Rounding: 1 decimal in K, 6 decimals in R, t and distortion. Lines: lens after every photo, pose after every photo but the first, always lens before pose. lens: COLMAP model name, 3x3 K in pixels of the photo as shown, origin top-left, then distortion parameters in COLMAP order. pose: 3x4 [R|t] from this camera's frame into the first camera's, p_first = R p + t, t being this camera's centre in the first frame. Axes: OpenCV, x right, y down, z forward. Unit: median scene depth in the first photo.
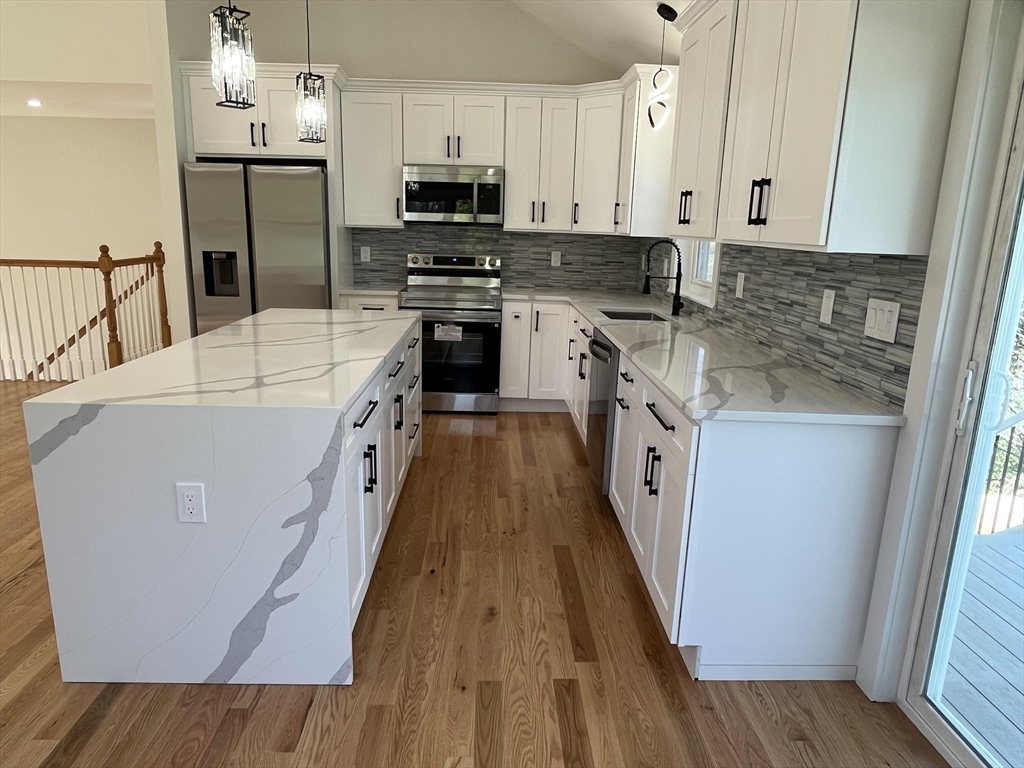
lens RADIAL K [[684.2, 0, 508.2], [0, 684.2, 385.8], [0, 0, 1]] dist [0.001124, -0.002710]
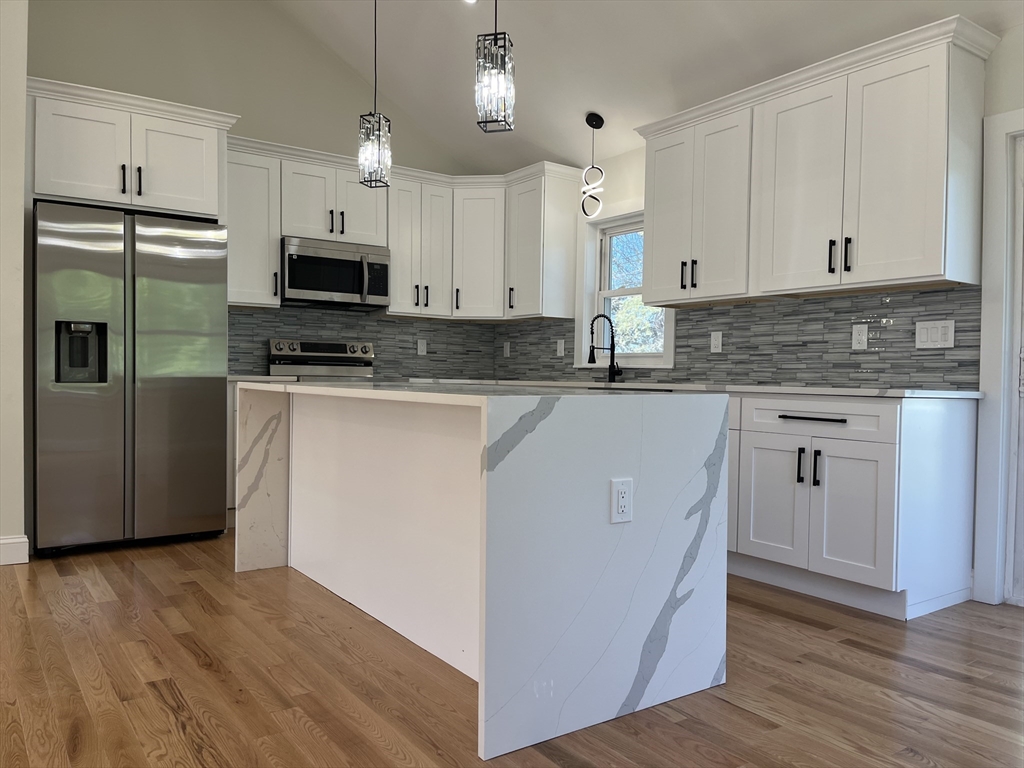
lens RADIAL K [[780.4, 0, 520.5], [0, 780.4, 390.6], [0, 0, 1]] dist [0.080319, -0.104707]
pose [[0.829965, -0.026911, 0.557166, -0.507340], [0.136137, 0.978404, -0.155537, 0.072970], [-0.540948, 0.204941, 0.815705, 0.063263]]
